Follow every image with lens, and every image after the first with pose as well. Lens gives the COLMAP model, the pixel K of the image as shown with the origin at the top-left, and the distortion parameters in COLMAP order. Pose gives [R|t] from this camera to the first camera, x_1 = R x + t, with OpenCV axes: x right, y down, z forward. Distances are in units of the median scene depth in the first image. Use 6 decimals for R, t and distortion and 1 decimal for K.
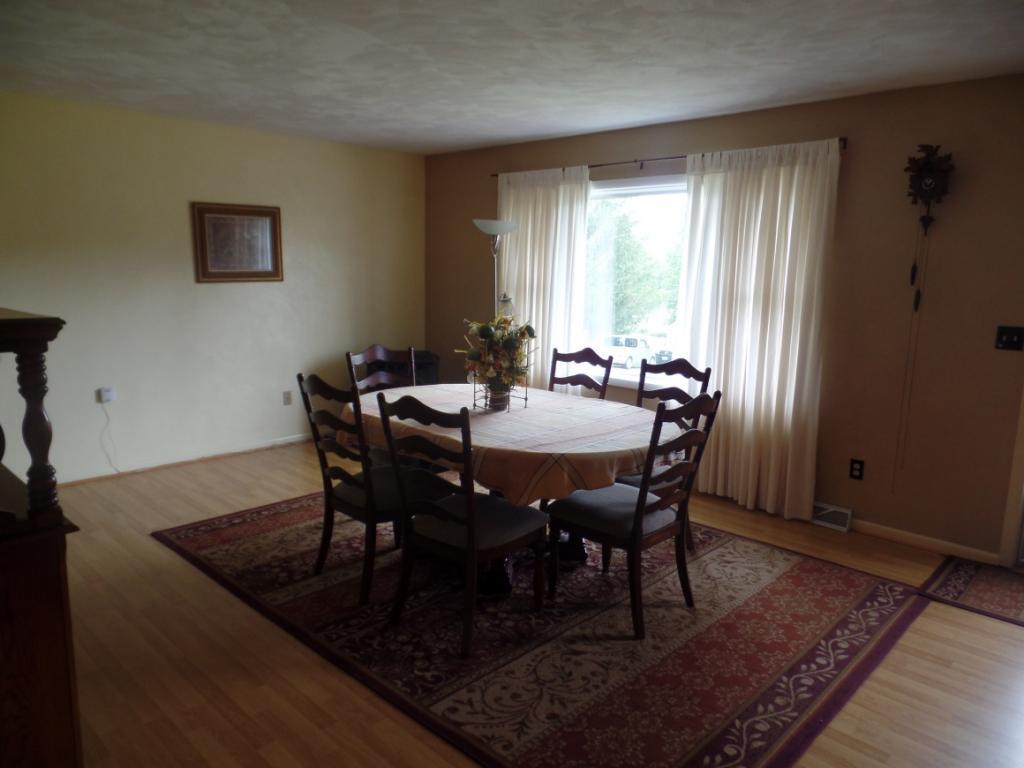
lens RADIAL K [[722.0, 0, 520.3], [0, 722.0, 388.4], [0, 0, 1]] dist [0.019043, 0.001655]
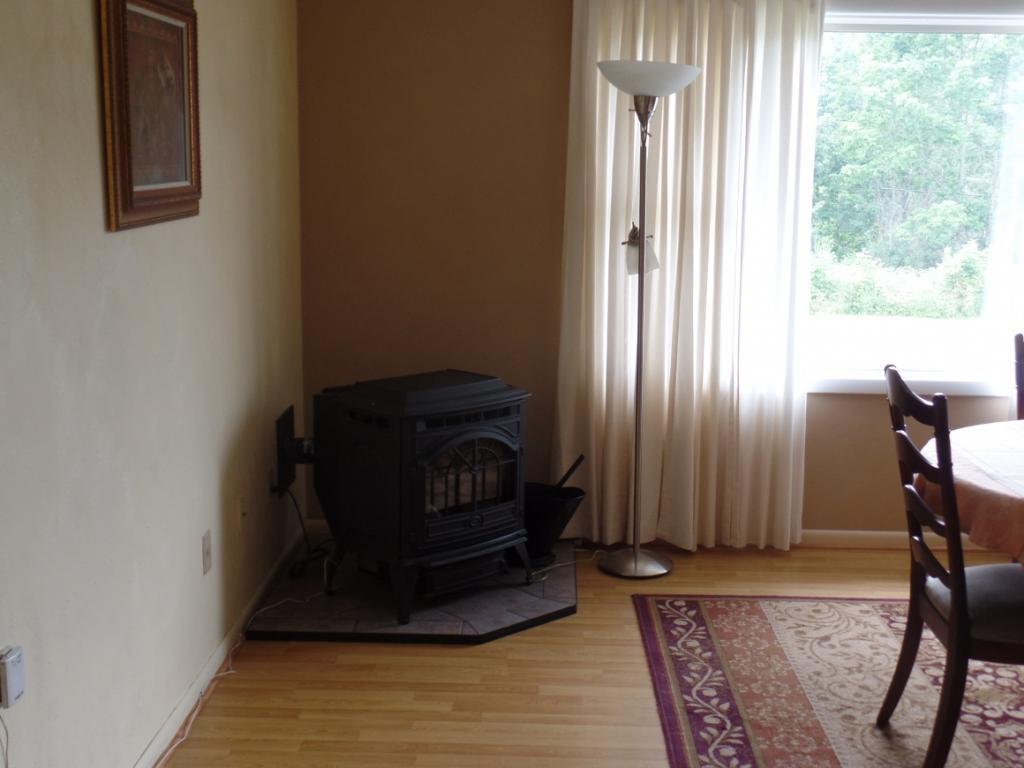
lens RADIAL K [[1247.7, 0, 514.7], [0, 1247.7, 381.8], [0, 0, 1]] dist [0.025092, 0.000000]
pose [[0.715923, -0.130021, 0.685966, -0.823096], [0.112831, 0.991138, 0.070106, -0.112469], [-0.689002, 0.027207, 0.724249, 0.545624]]
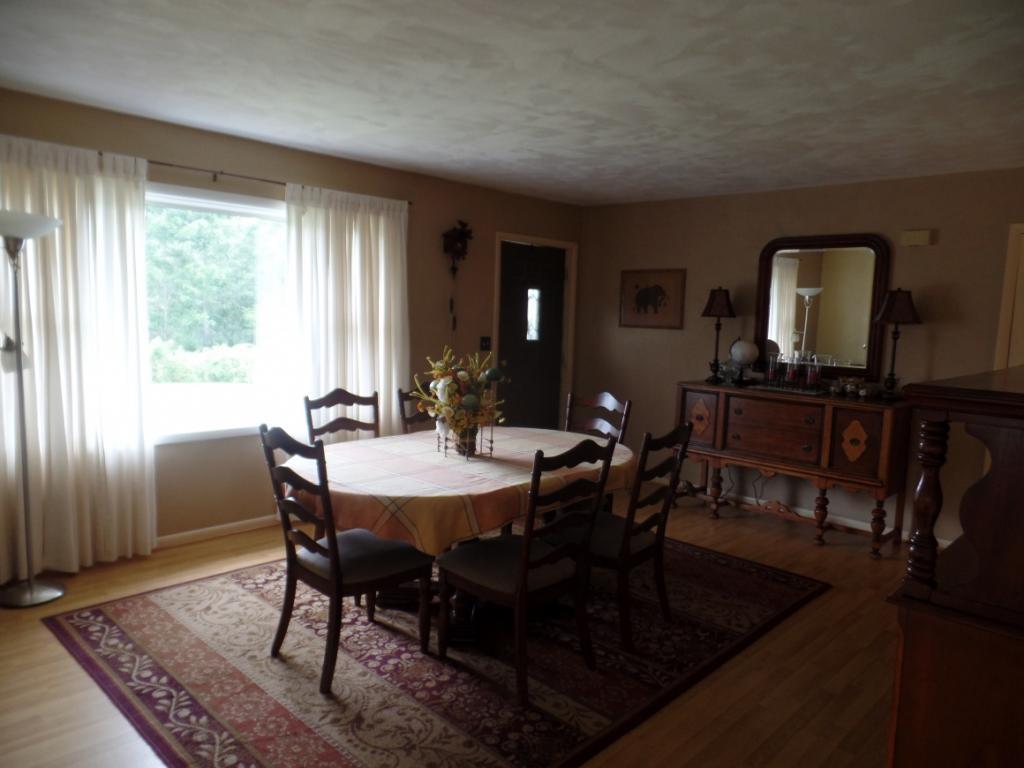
lens RADIAL K [[722.0, 0, 515.5], [0, 722.0, 385.3], [0, 0, 1]] dist [0.019043, 0.001655]
pose [[-0.000867, -0.130307, 0.991473, -0.807568], [0.132009, 0.982782, 0.129280, -0.147948], [-0.991248, 0.130995, 0.016349, 0.755491]]
